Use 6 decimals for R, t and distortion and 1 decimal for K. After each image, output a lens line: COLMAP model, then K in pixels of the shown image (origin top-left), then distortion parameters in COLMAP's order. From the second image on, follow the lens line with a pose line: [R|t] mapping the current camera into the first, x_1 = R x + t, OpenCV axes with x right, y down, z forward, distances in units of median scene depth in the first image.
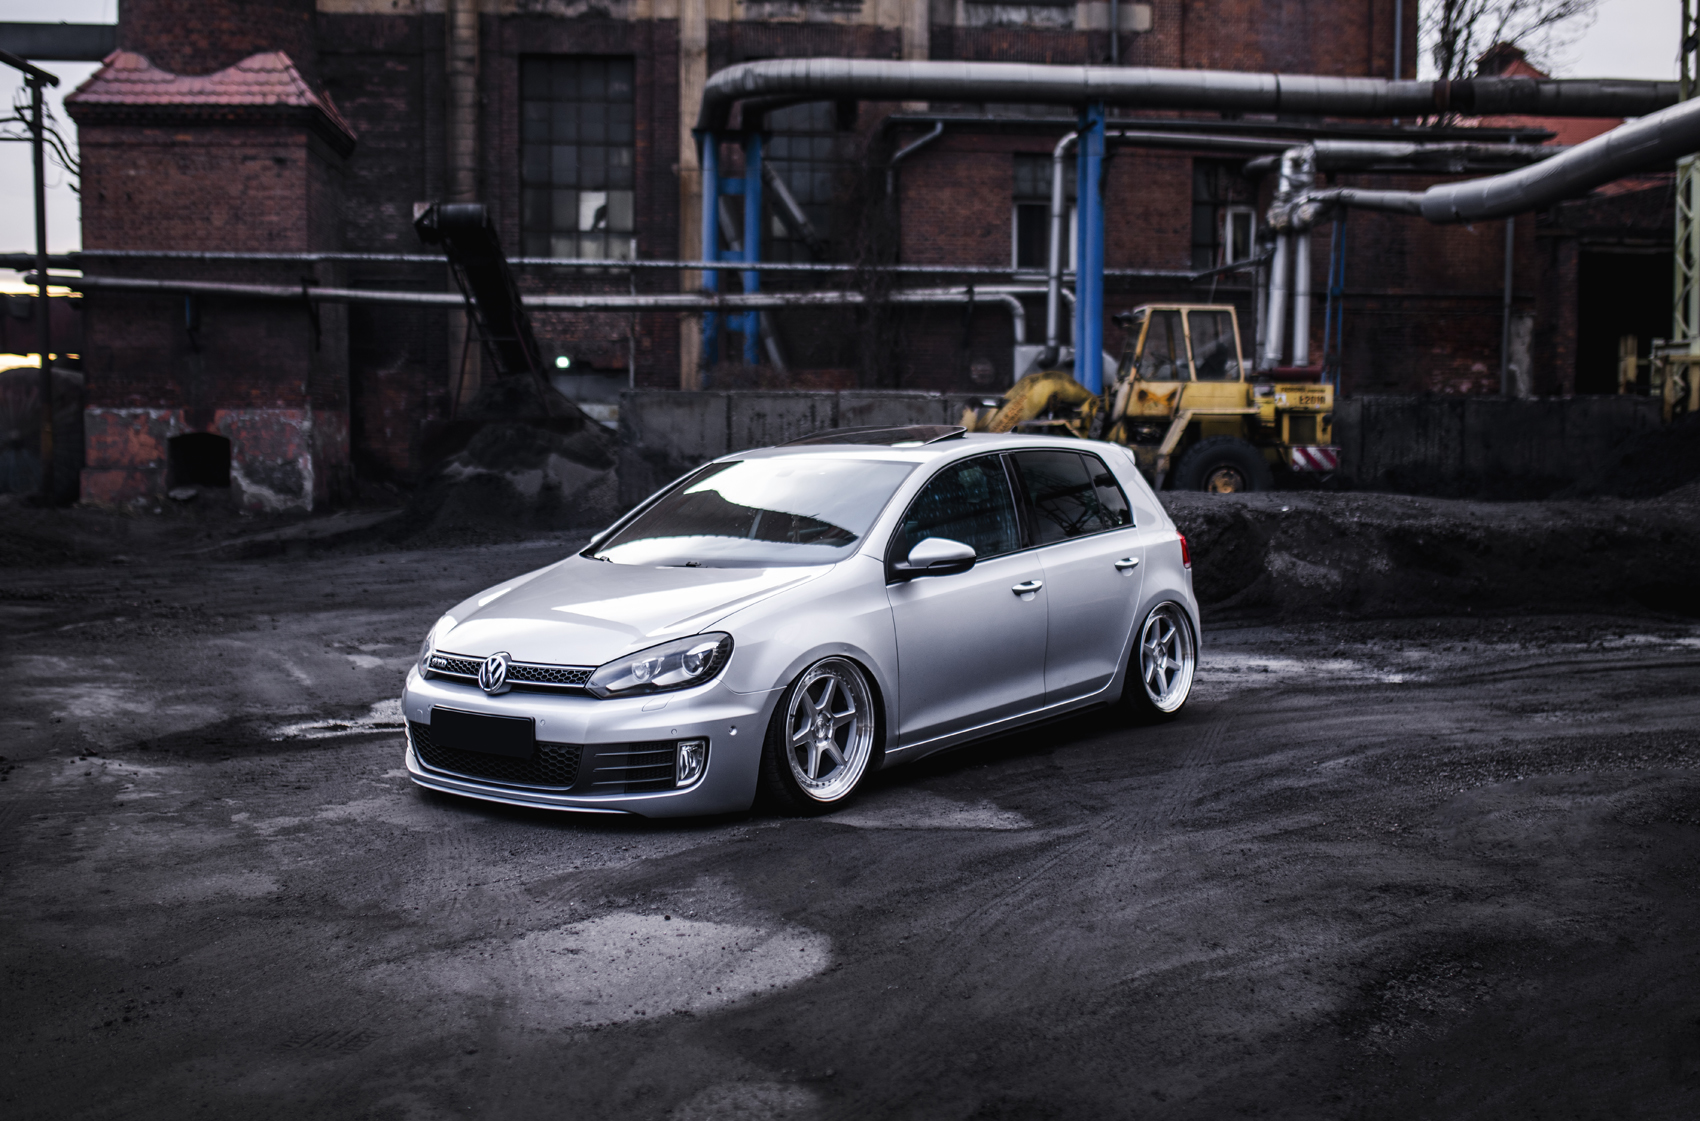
lens RADIAL K [[1822.5, 0, 833.0], [0, 1822.5, 573.5], [0, 0, 1]] dist [-0.069345, 0.122556]
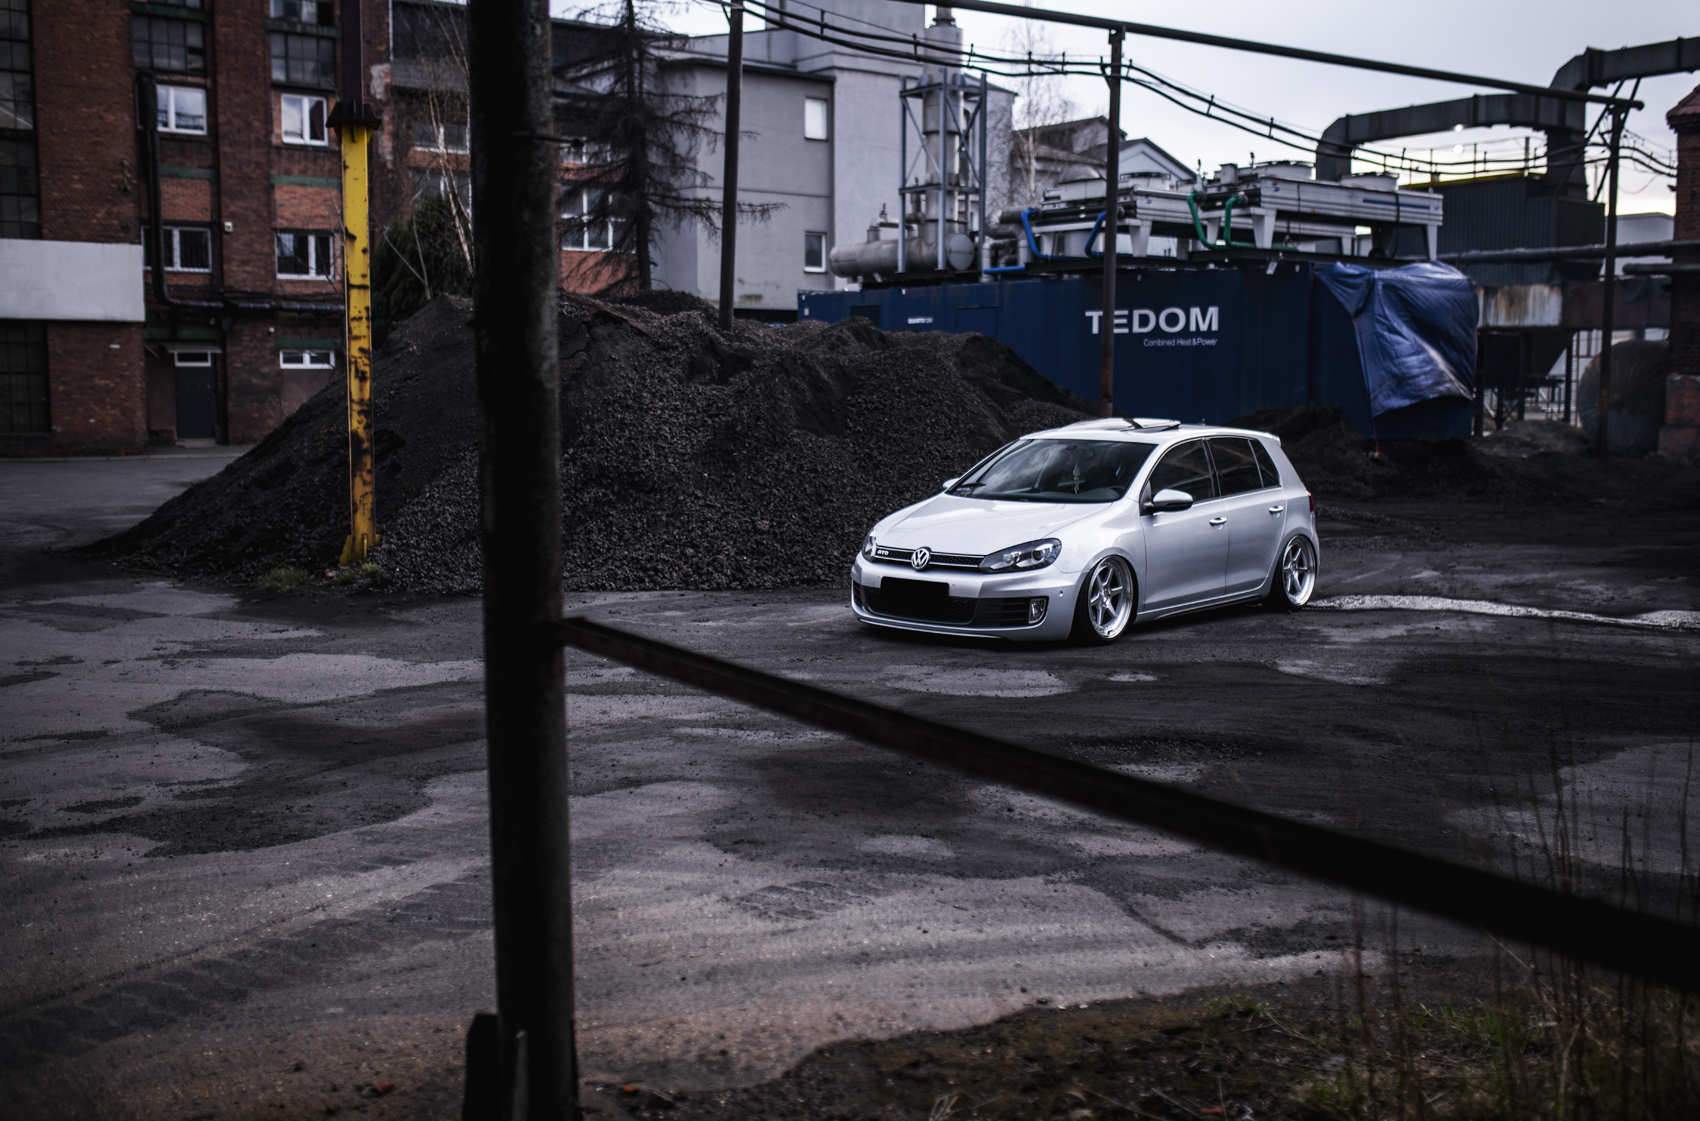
lens RADIAL K [[1688.3, 0, 855.6], [0, 1688.3, 557.6], [0, 0, 1]] dist [-0.065737, 0.113613]
pose [[0.526365, 0.085704, -0.845928, 0.244241], [-0.061980, 0.996128, 0.062355, -0.007578], [0.847997, 0.019609, 0.529639, -0.030279]]
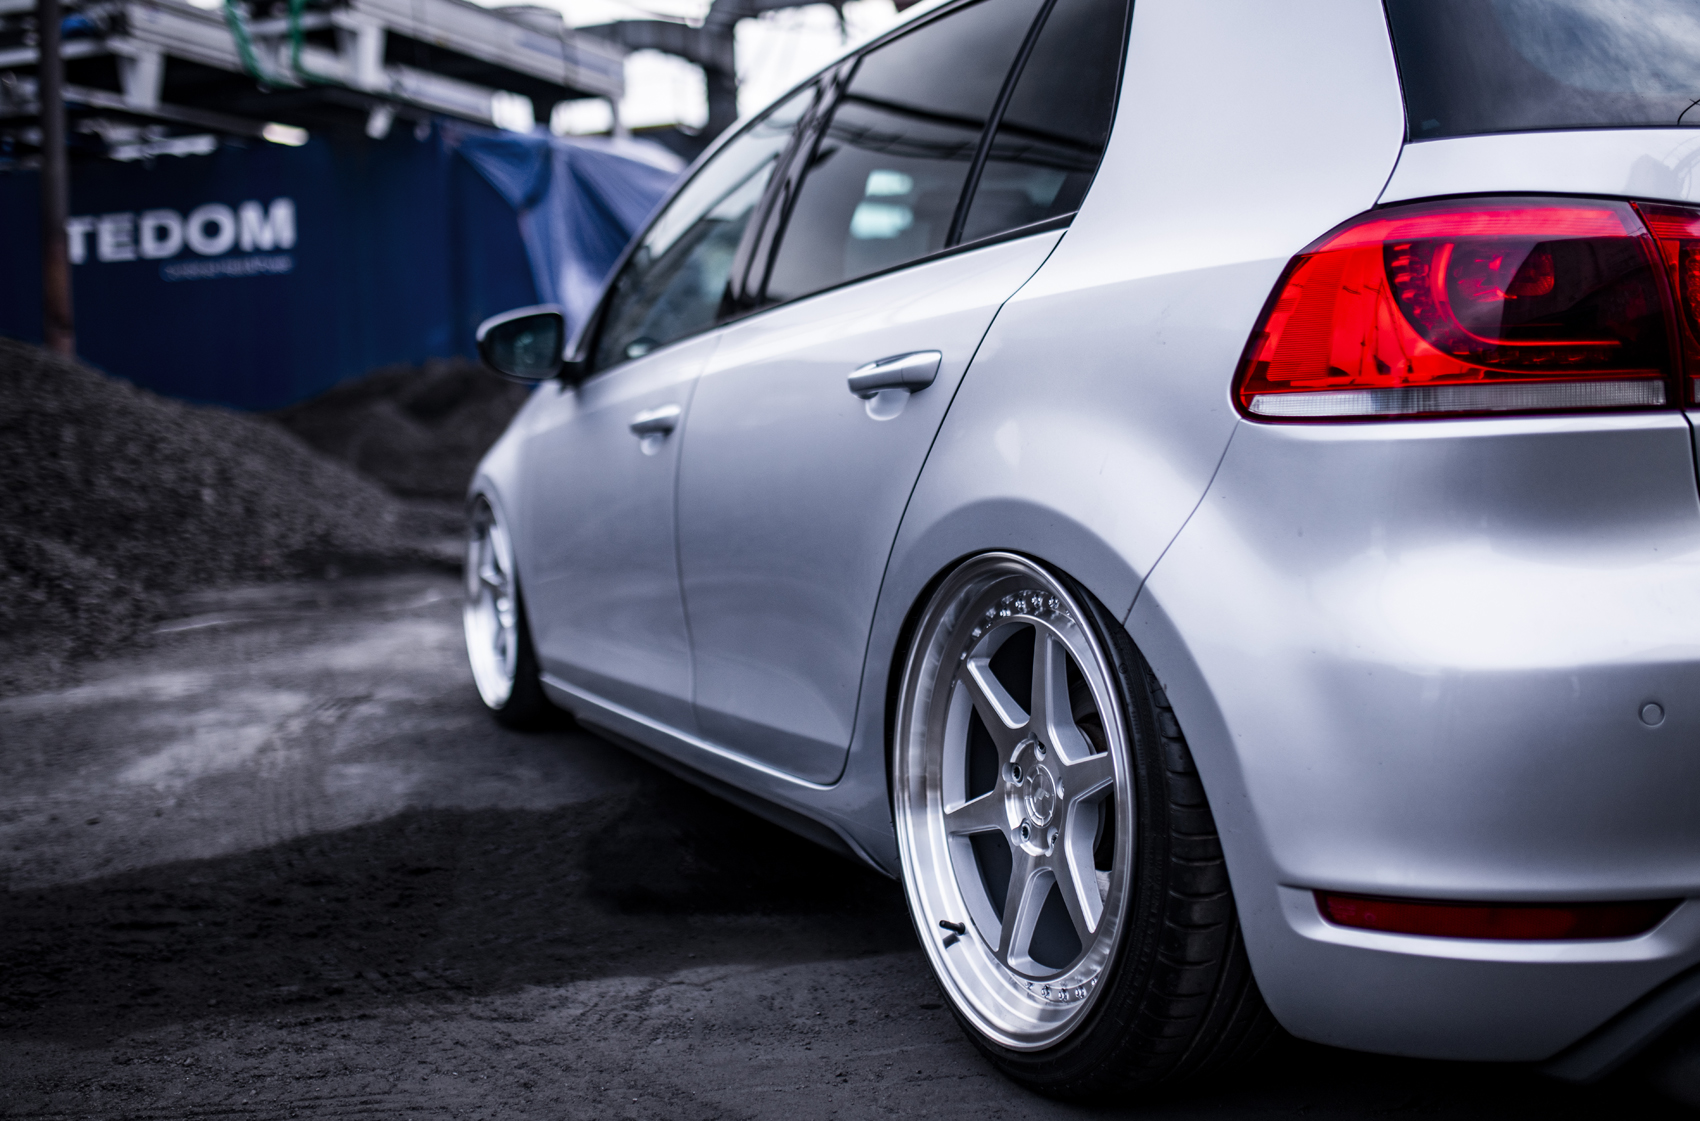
lens RADIAL K [[1724.3, 0, 854.2], [0, 1724.3, 559.5], [0, 0, 1]] dist [-0.029542, -0.014616]
pose [[0.876700, 0.016471, -0.480755, -0.023792], [-0.011865, 0.999850, 0.012618, 0.006338], [0.480891, -0.005358, 0.876764, 0.234043]]
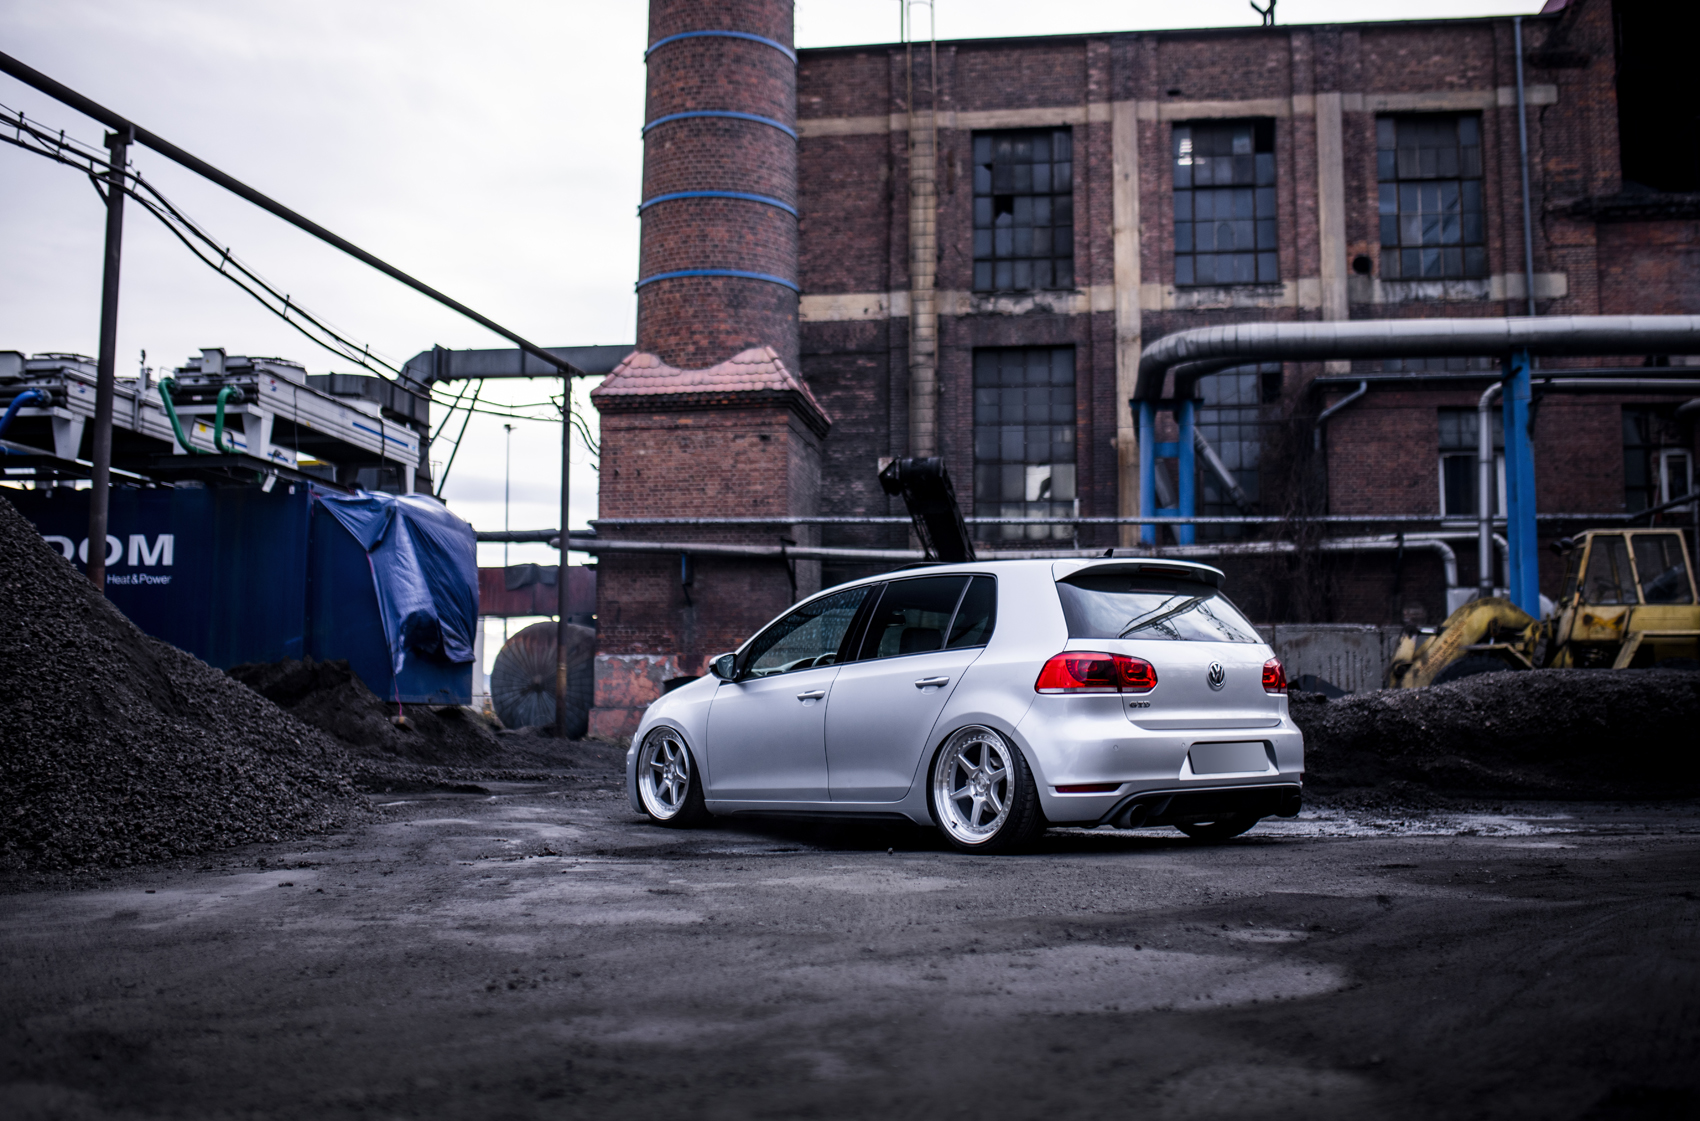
lens RADIAL K [[1639.6, 0, 858.0], [0, 1639.6, 556.1], [0, 0, 1]] dist [-0.065657, 0.105611]
pose [[0.971436, -0.024216, -0.236064, -0.006141], [-0.018259, 0.984203, -0.176100, 0.026345], [0.236599, 0.175381, 0.955648, 0.038232]]
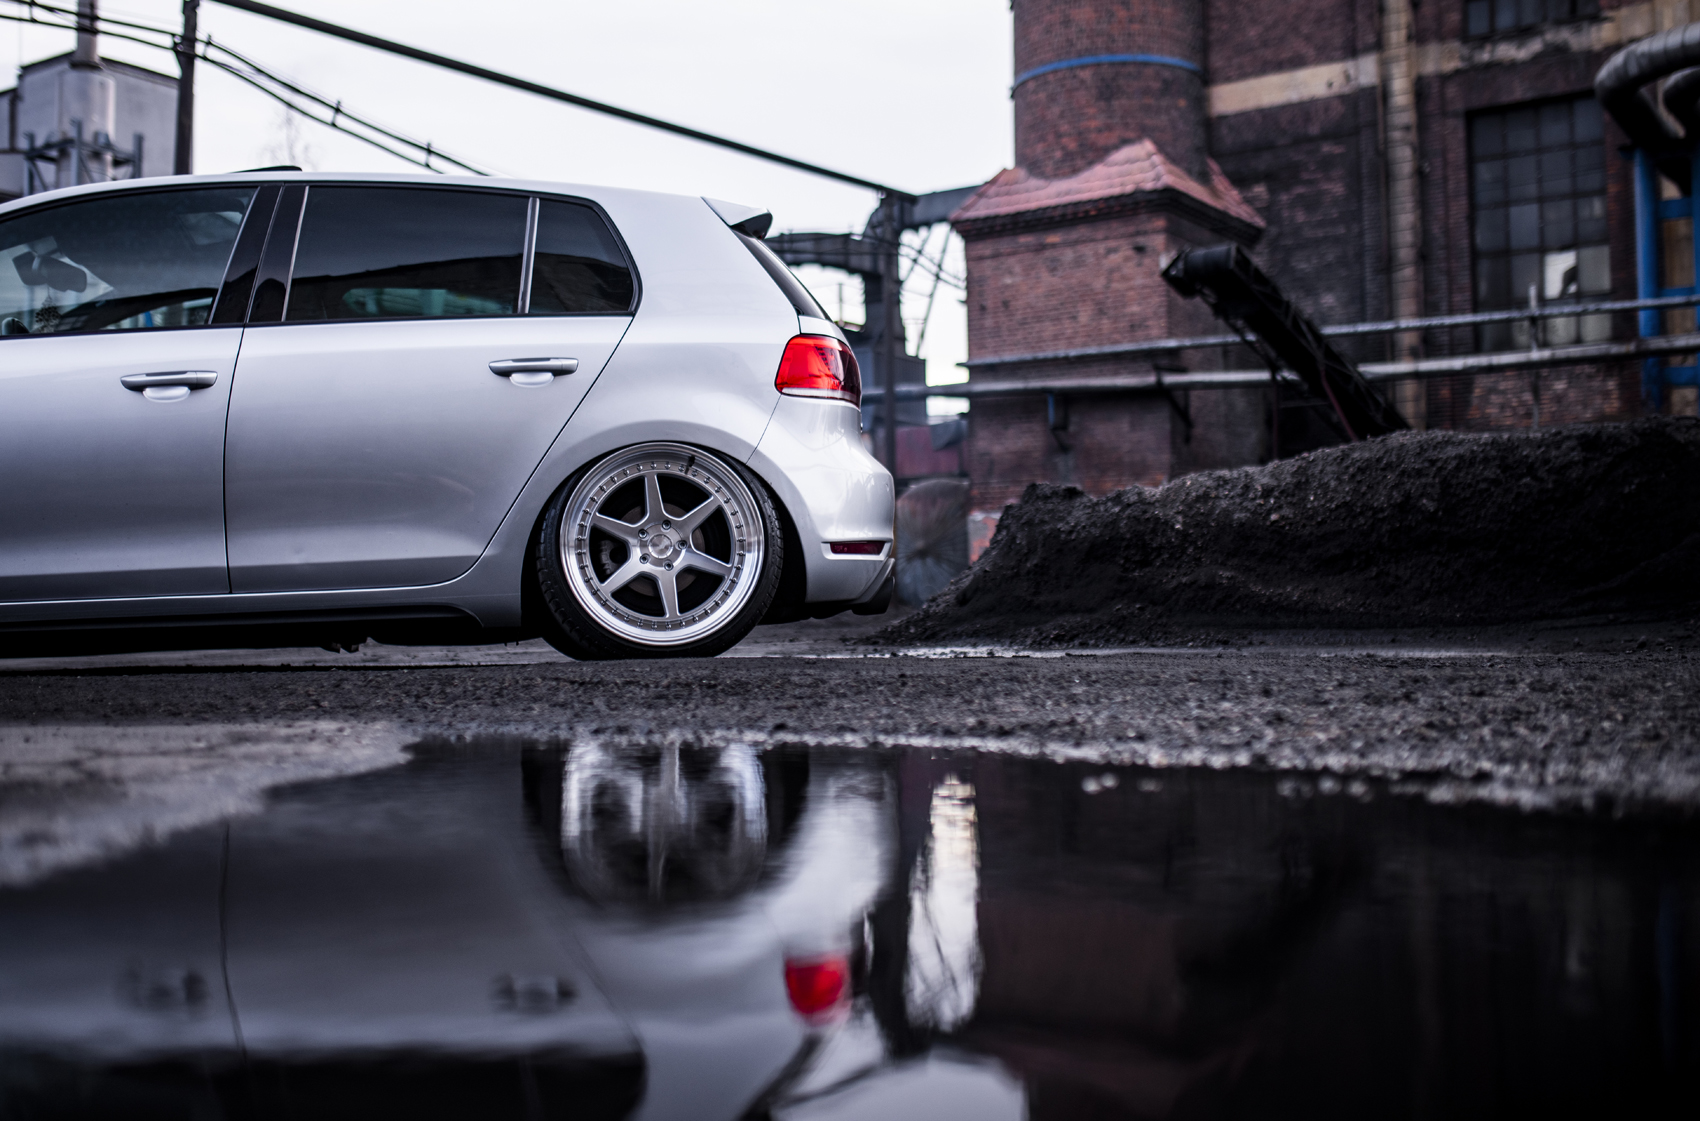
lens RADIAL K [[1777.3, 0, 807.9], [0, 1777.3, 527.1], [0, 0, 1]] dist [-0.050252, 0.059927]
pose [[0.756370, -0.045347, -0.652570, 0.170092], [-0.035719, 0.993243, -0.110421, 0.029668], [0.653168, 0.106828, 0.749640, 0.191385]]
